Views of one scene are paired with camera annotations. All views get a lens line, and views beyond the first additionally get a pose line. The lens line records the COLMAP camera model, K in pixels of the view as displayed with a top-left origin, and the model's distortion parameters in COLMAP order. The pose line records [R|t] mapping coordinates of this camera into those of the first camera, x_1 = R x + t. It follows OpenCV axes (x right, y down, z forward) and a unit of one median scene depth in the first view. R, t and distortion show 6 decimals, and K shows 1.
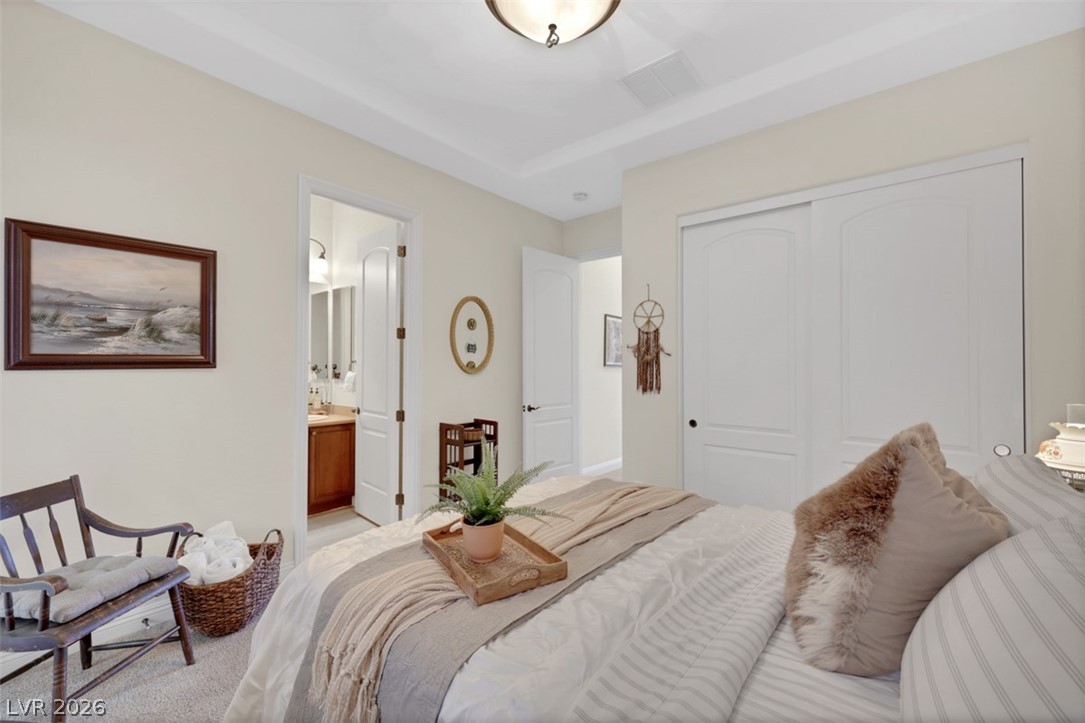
lens RADIAL K [[435.5, 0, 542.5], [0, 435.5, 361.5], [0, 0, 1]] dist [0.000258, 0.000039]
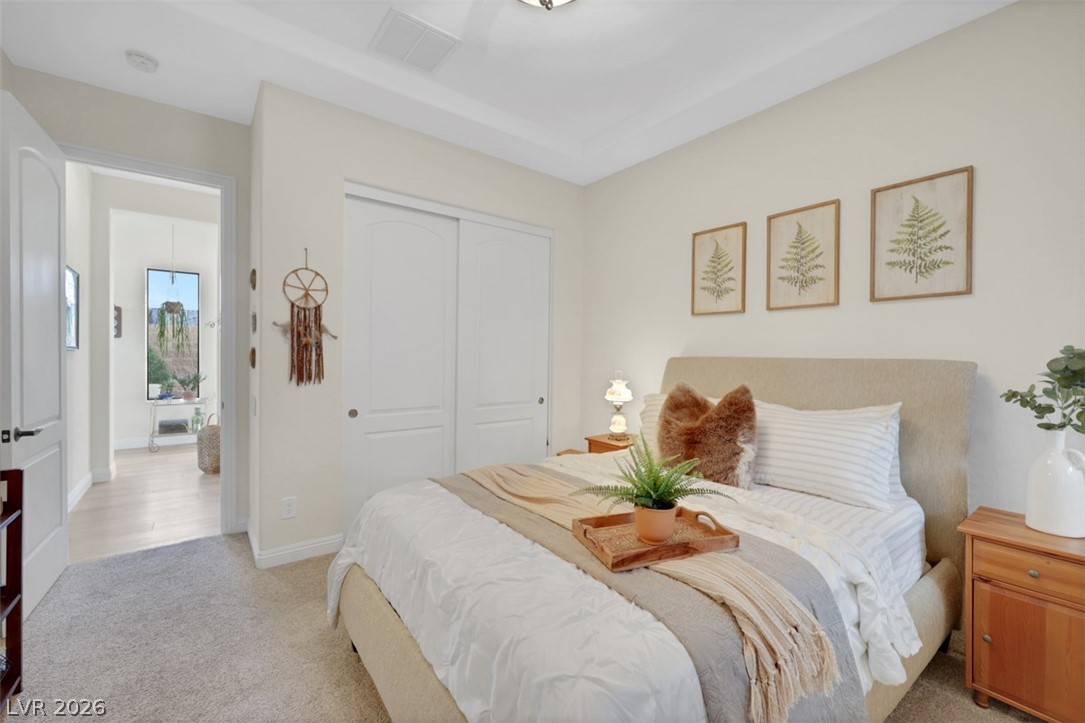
lens RADIAL K [[439.2, 0, 542.5], [0, 439.2, 361.5], [0, 0, 1]] dist [-0.000213, -0.000011]
pose [[0.226464, -0.017322, 0.973866, -0.452759], [-0.020409, 0.999538, 0.022524, 0.004016], [-0.973806, -0.024977, 0.226006, 0.391762]]
